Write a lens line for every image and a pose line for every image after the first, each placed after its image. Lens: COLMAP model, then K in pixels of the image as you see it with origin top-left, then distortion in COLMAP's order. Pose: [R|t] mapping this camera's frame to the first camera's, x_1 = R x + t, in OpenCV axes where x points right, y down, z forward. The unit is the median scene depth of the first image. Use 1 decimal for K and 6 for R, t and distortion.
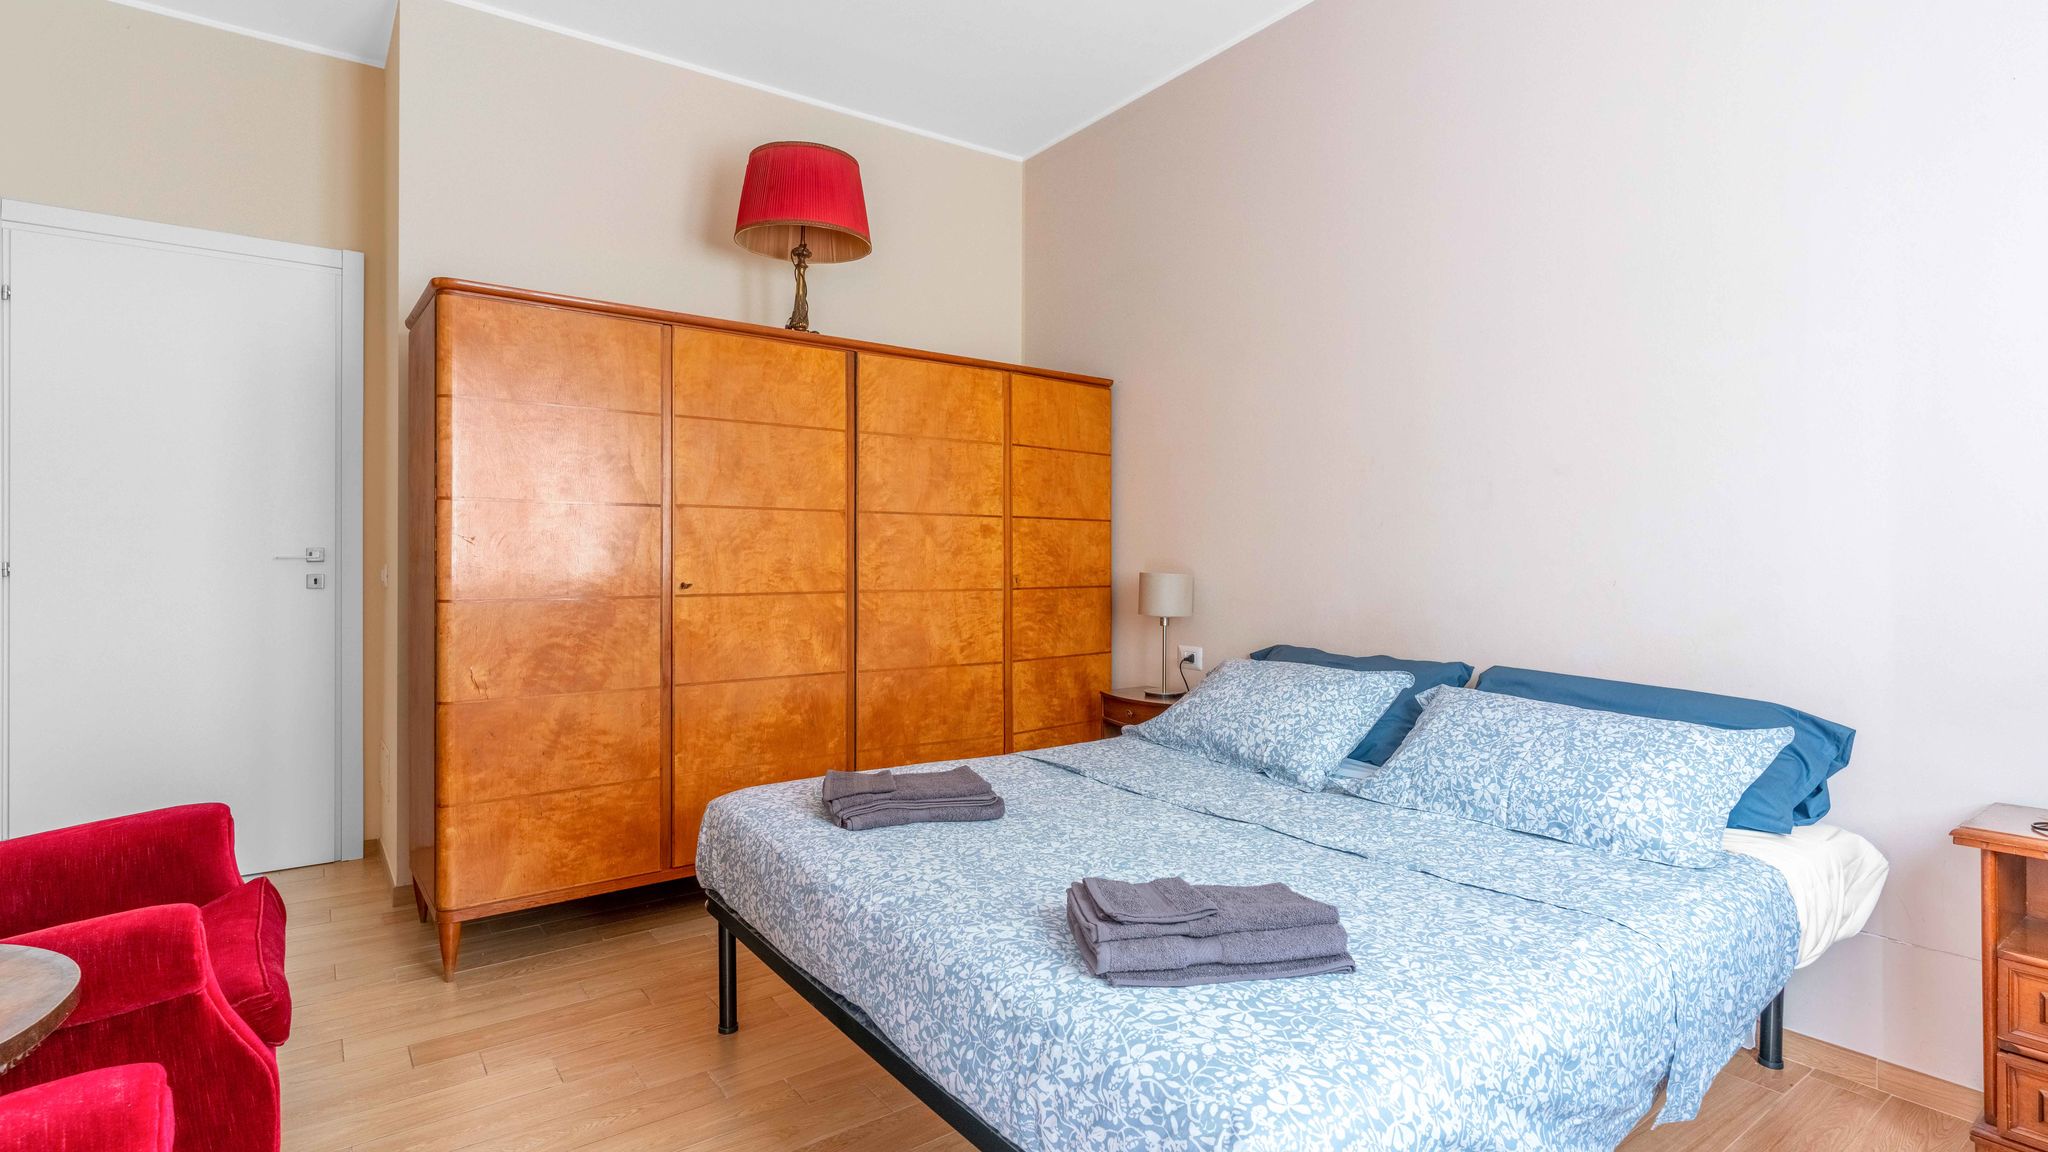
lens RADIAL K [[997.2, 0, 1021.7], [0, 997.2, 563.9], [0, 0, 1]] dist [0.015011, -0.000068]
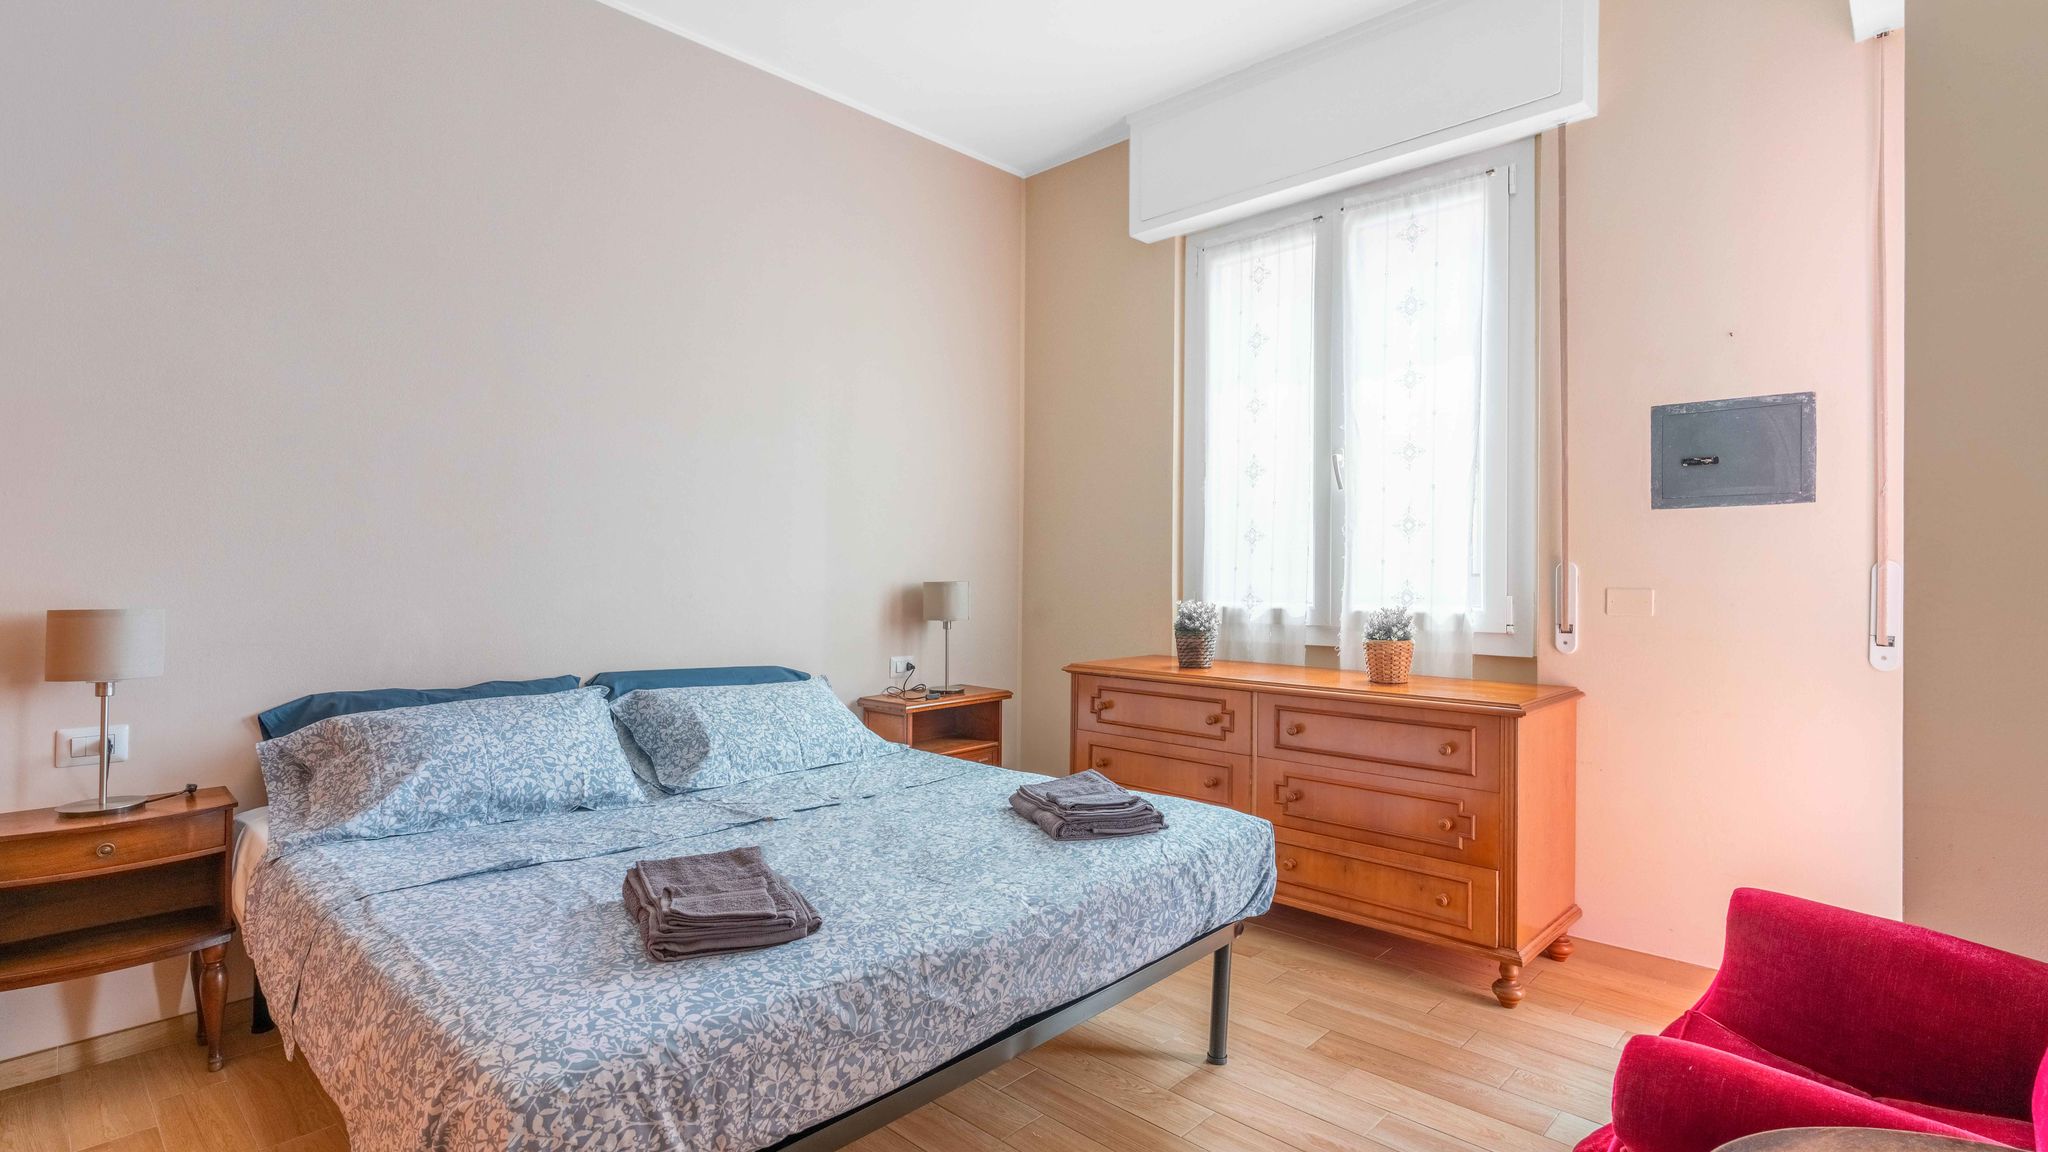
lens RADIAL K [[997.2, 0, 1016.5], [0, 997.2, 569.8], [0, 0, 1]] dist [0.015011, -0.000068]
pose [[-0.189136, -0.000336, 0.981951, -0.982246], [0.008584, 0.999961, 0.001996, -0.017994], [-0.981913, 0.008807, -0.189126, 1.001145]]
